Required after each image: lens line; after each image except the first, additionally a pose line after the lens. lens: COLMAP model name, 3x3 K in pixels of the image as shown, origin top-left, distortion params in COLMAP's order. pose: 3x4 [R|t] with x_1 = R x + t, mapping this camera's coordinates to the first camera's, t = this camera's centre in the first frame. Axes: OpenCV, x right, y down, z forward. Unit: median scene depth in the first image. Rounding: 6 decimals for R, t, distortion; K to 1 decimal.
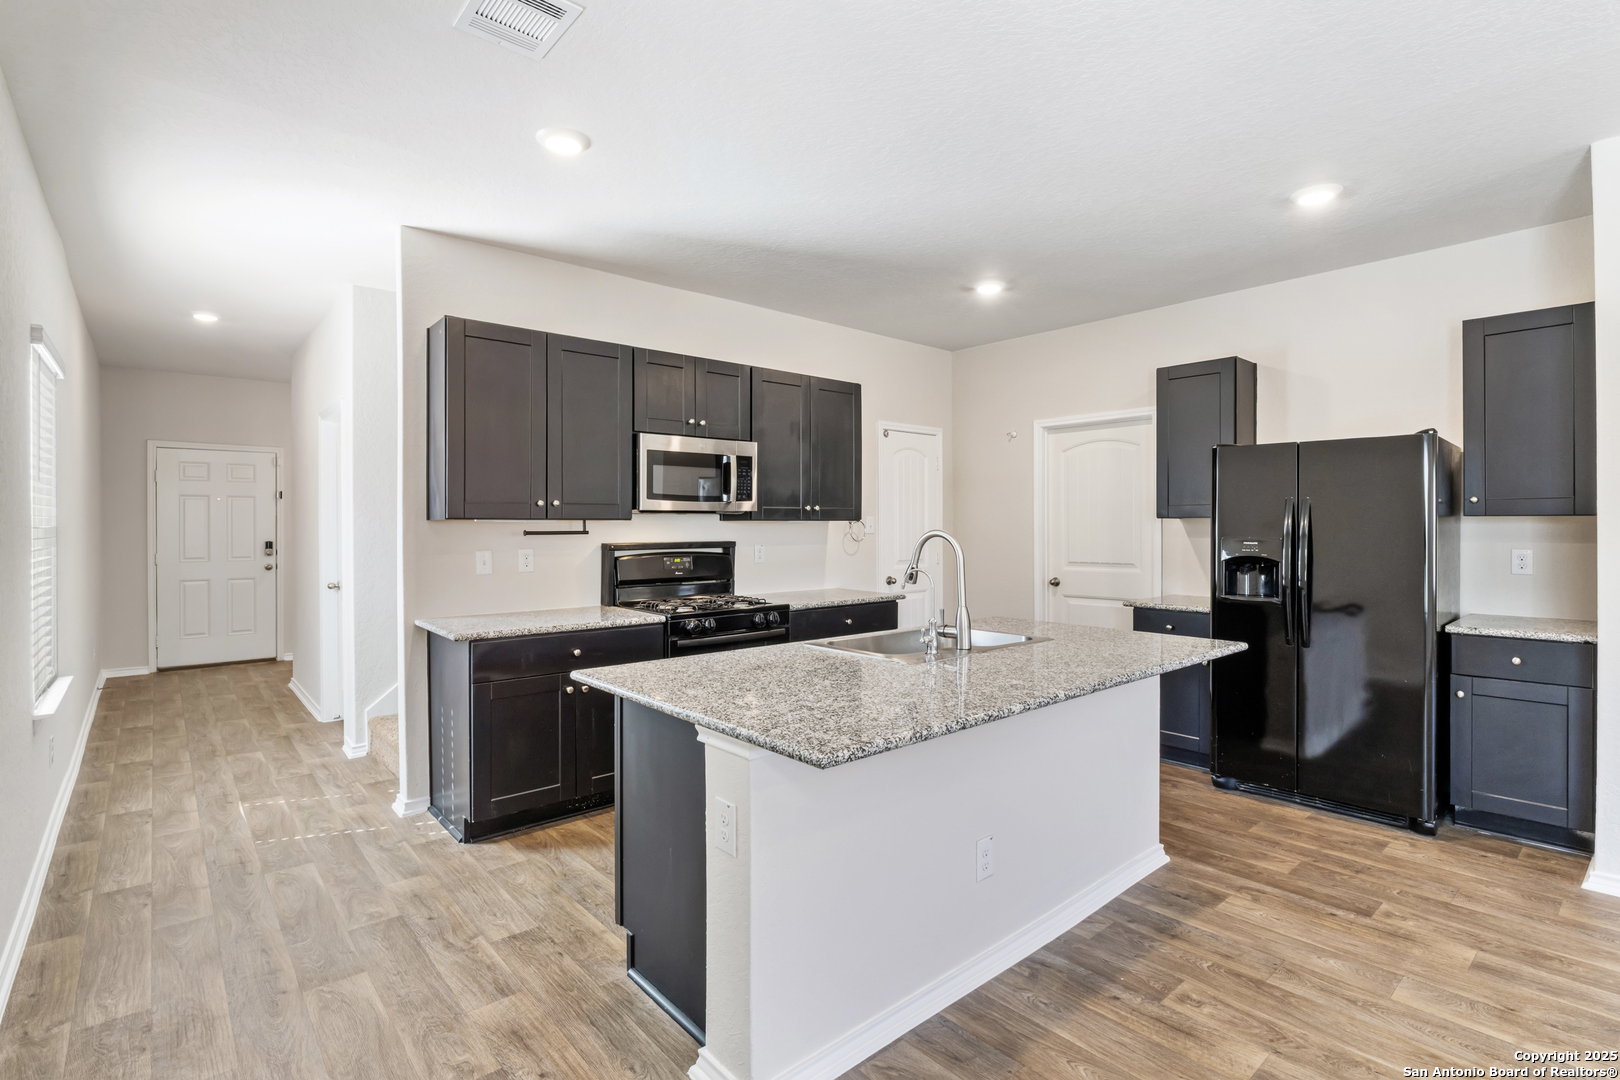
lens RADIAL K [[757.2, 0, 781.7], [0, 757.2, 515.6], [0, 0, 1]] dist [-0.011080, 0.001048]
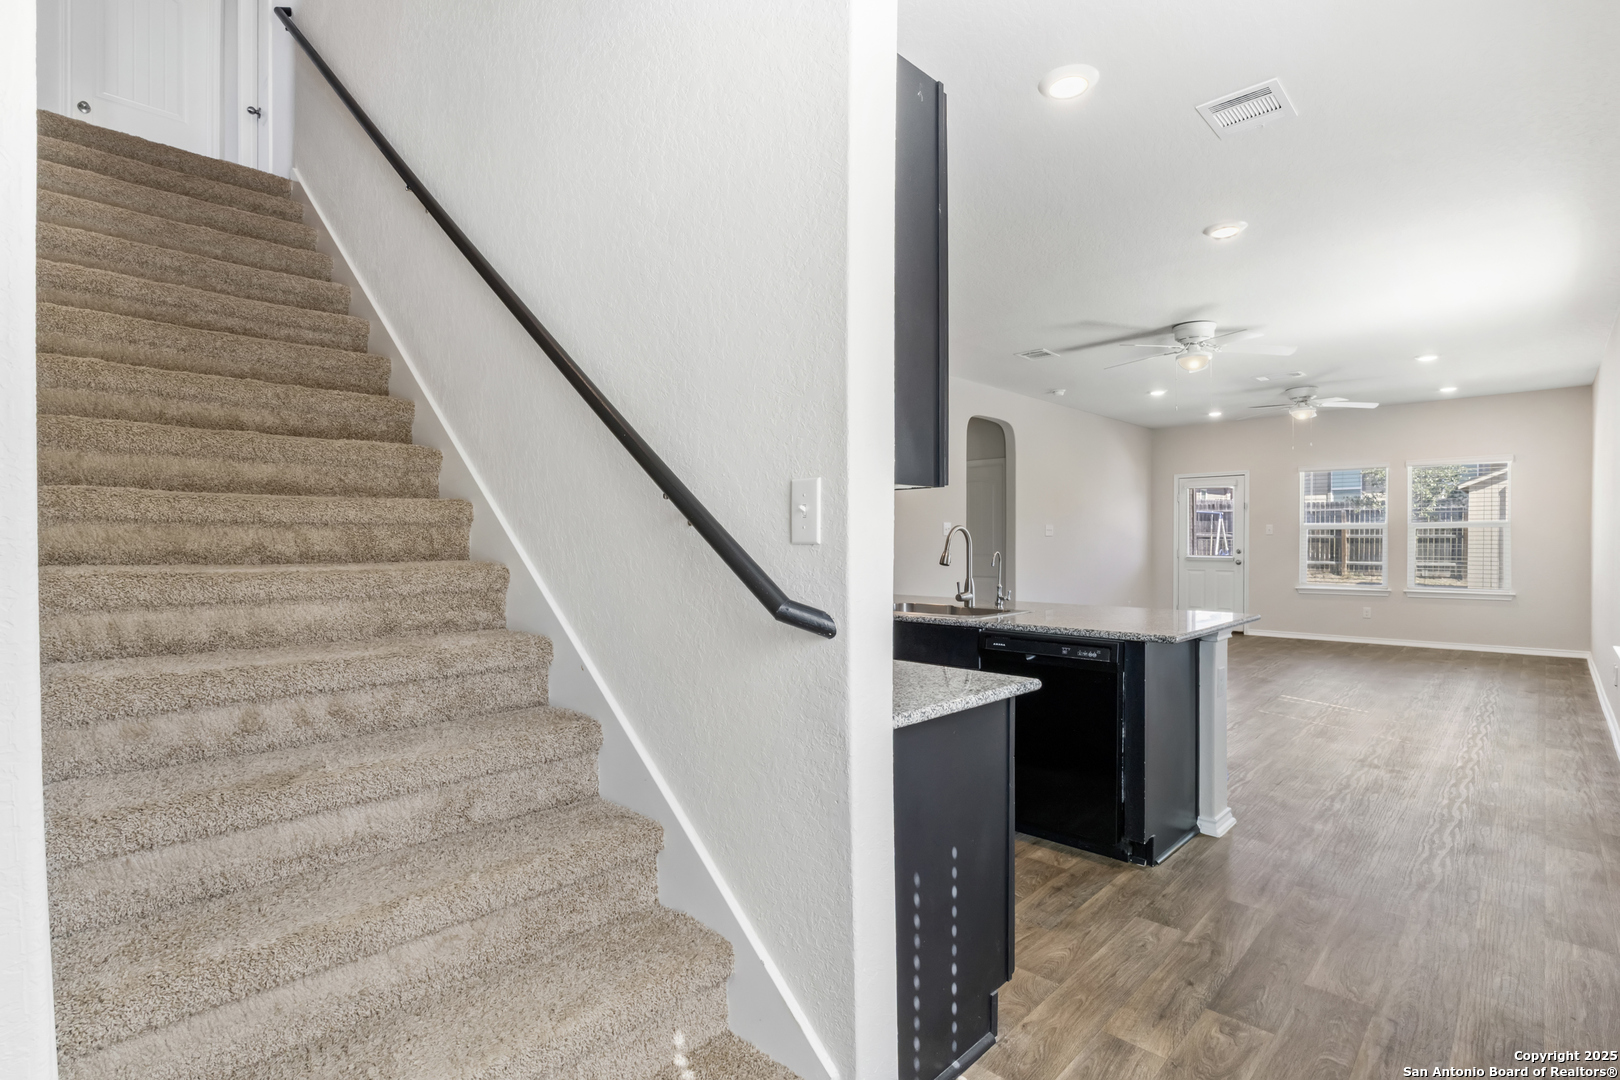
lens RADIAL K [[757.2, 0, 793.7], [0, 757.2, 545.4], [0, 0, 1]] dist [-0.011080, 0.001048]
pose [[-0.091802, -0.007731, 0.995747, -0.694540], [-0.013502, 0.999888, 0.006519, 0.020246], [-0.995686, -0.012846, -0.091896, 0.837227]]
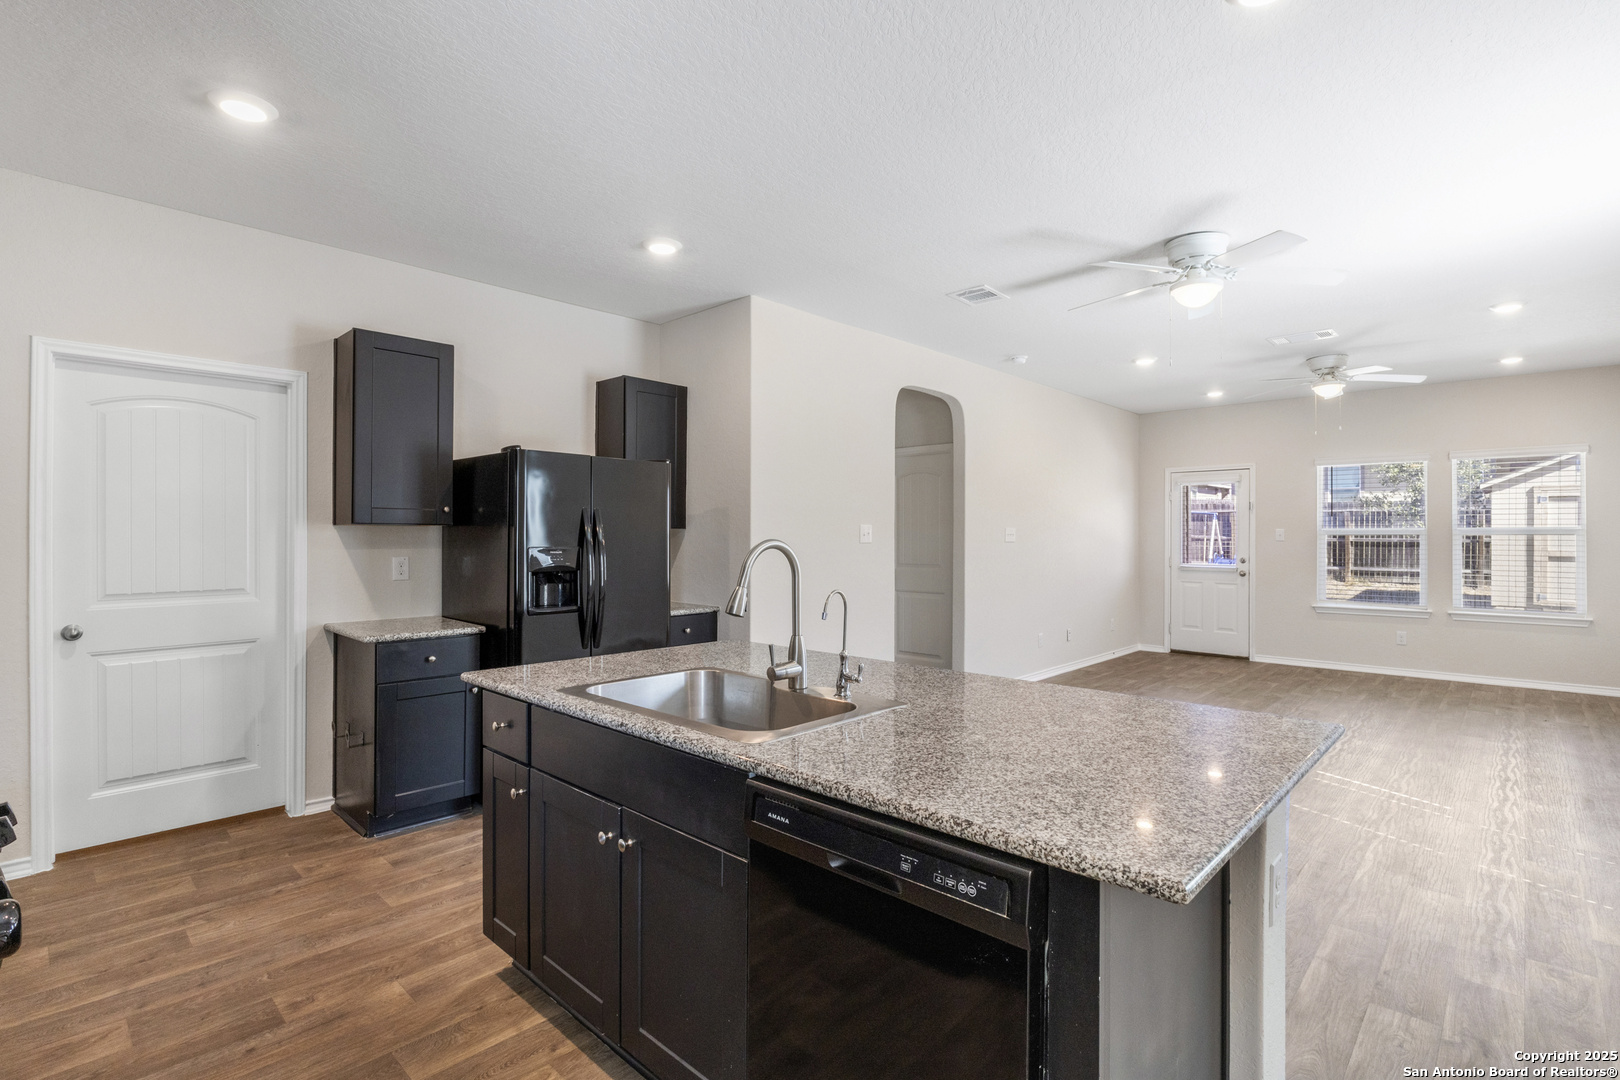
lens RADIAL K [[757.2, 0, 797.0], [0, 757.2, 529.7], [0, 0, 1]] dist [-0.011080, 0.001048]
pose [[-0.105467, 0.008586, 0.994386, -0.098907], [-0.019047, 0.999762, -0.010653, -0.013723], [-0.994240, -0.020063, -0.105278, 0.471986]]
